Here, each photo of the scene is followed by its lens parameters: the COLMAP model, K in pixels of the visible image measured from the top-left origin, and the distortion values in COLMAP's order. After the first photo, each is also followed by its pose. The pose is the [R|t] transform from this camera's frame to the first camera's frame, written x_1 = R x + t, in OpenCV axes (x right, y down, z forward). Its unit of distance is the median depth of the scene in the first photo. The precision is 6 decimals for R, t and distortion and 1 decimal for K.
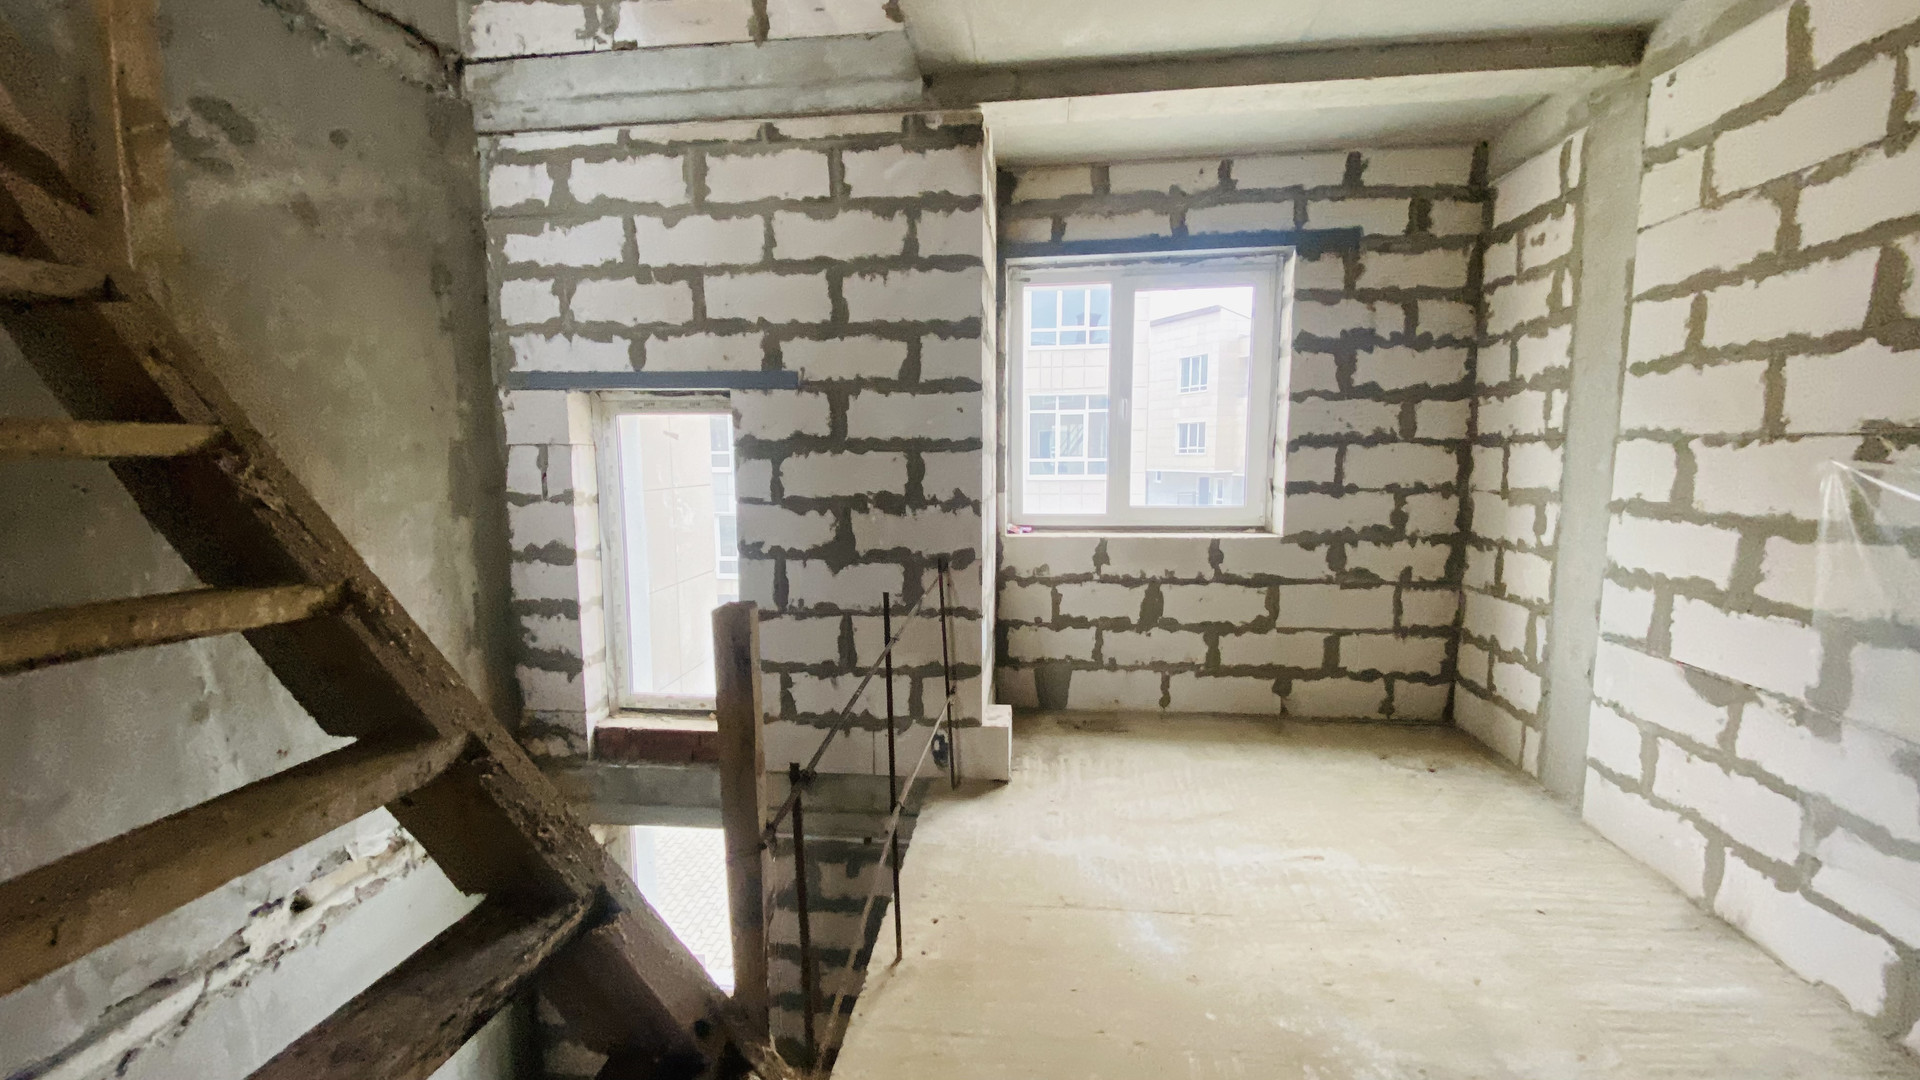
lens RADIAL K [[775.4, 0, 960.0], [0, 775.4, 540.0], [0, 0, 1]] dist [0.033337, -0.028403]
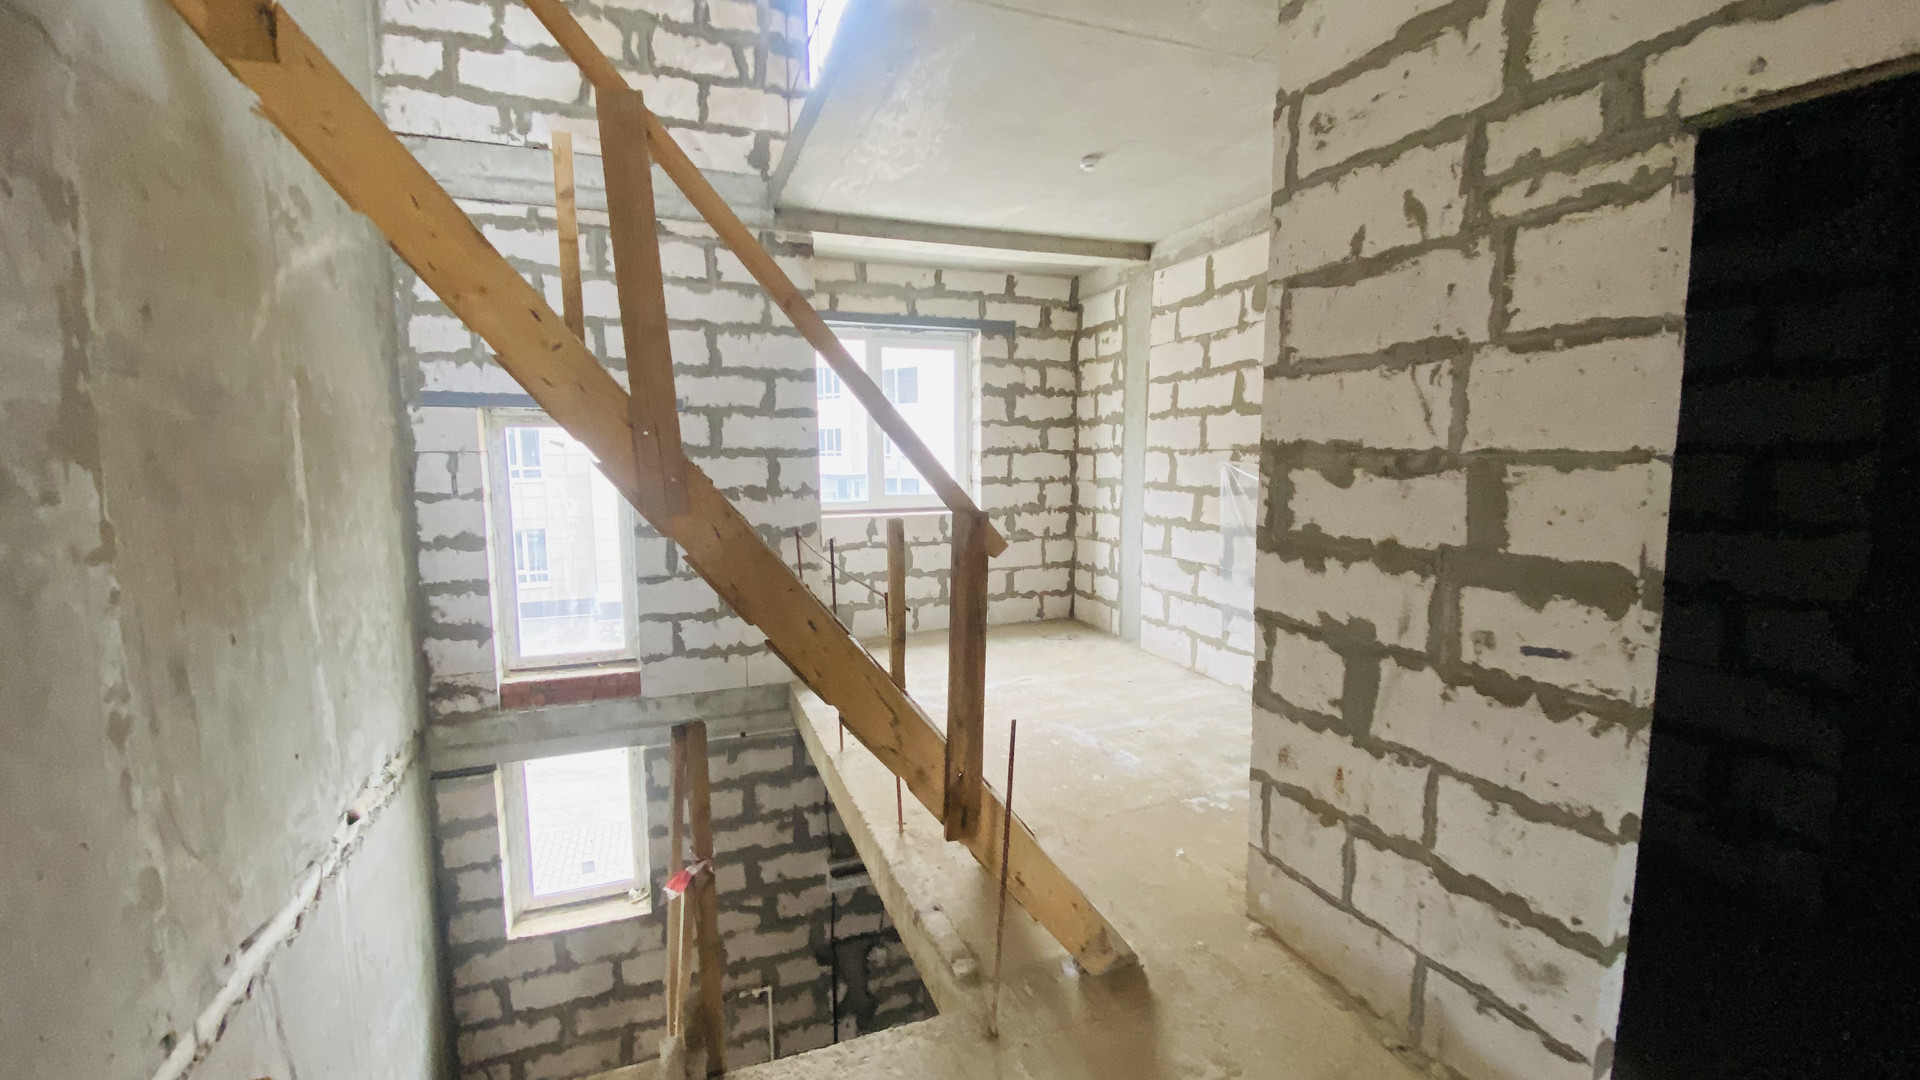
lens RADIAL K [[792.7, 0, 946.6], [0, 792.7, 550.2], [0, 0, 1]] dist [0.024331, -0.023185]
pose [[0.891172, -0.053318, 0.450521, -0.440143], [0.051305, 0.998544, 0.016690, 0.051456], [-0.450755, 0.008240, 0.892610, -0.470993]]
